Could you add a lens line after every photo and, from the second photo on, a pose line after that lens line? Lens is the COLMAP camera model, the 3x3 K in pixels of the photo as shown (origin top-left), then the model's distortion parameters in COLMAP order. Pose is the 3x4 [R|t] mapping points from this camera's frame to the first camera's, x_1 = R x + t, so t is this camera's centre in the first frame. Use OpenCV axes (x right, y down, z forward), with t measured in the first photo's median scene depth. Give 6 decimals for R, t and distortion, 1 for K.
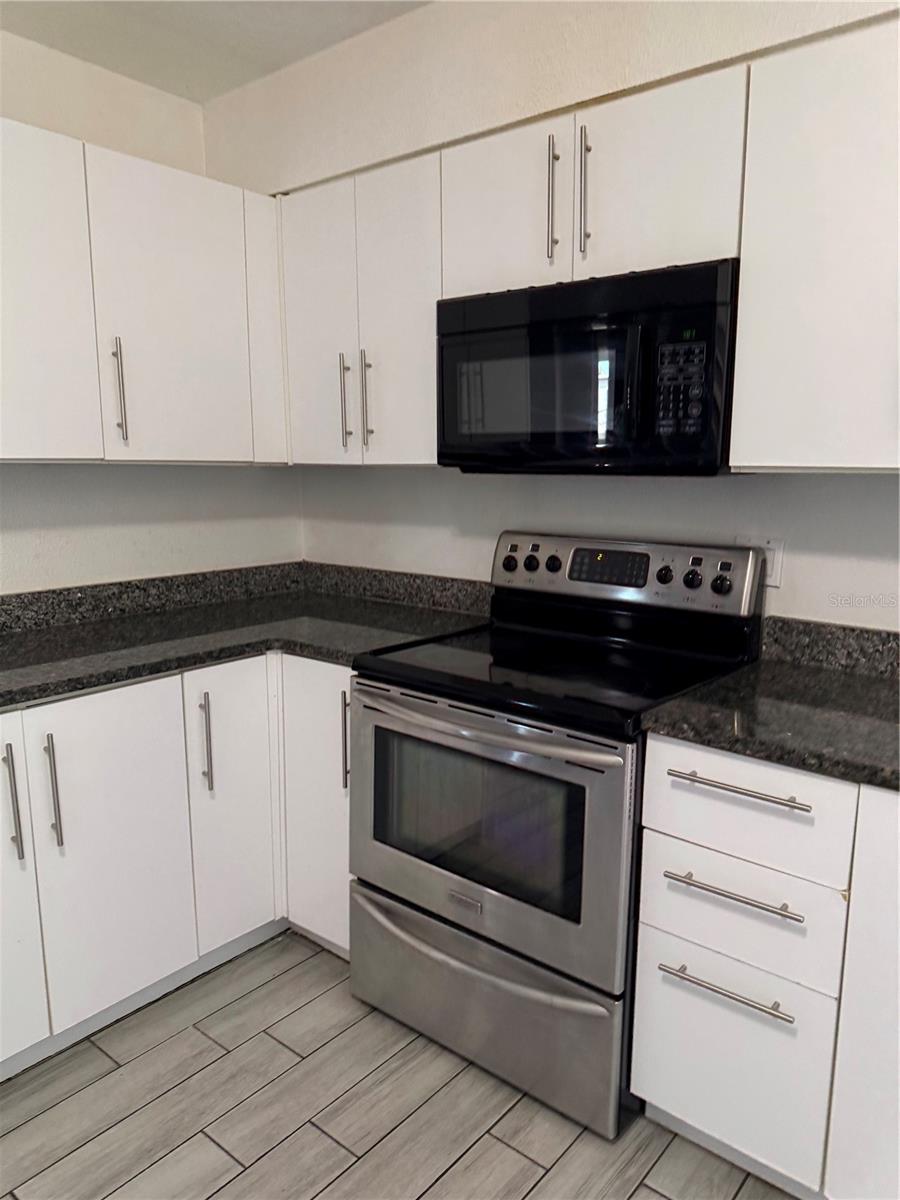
lens RADIAL K [[849.9, 0, 447.8], [0, 849.9, 604.4], [0, 0, 1]] dist [0.065980, -0.096751]
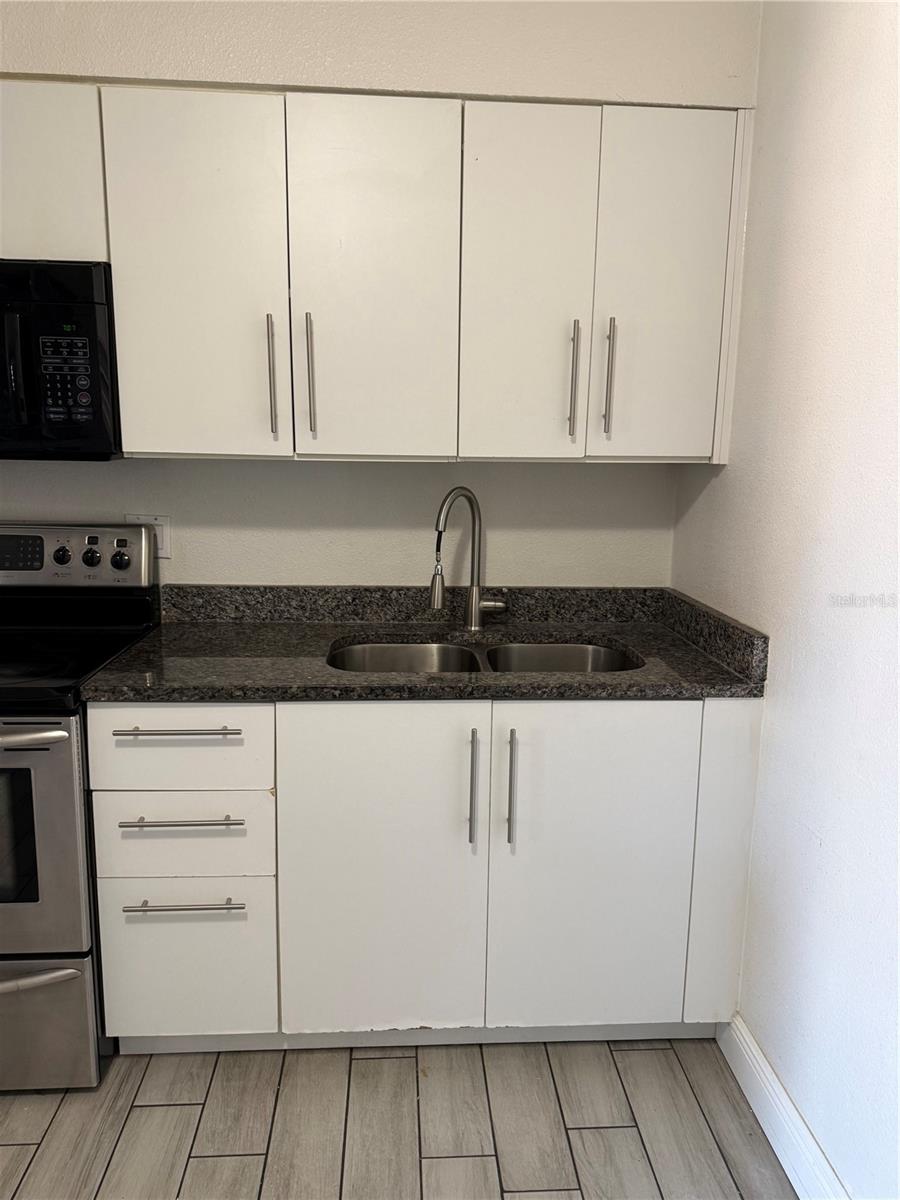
lens RADIAL K [[849.9, 0, 447.8], [0, 849.9, 604.4], [0, 0, 1]] dist [0.065980, -0.096751]
pose [[0.732141, -0.124977, 0.669589, -0.116964], [0.104982, 0.991982, 0.070361, -0.000362], [-0.673014, 0.018780, 0.739391, -0.086205]]
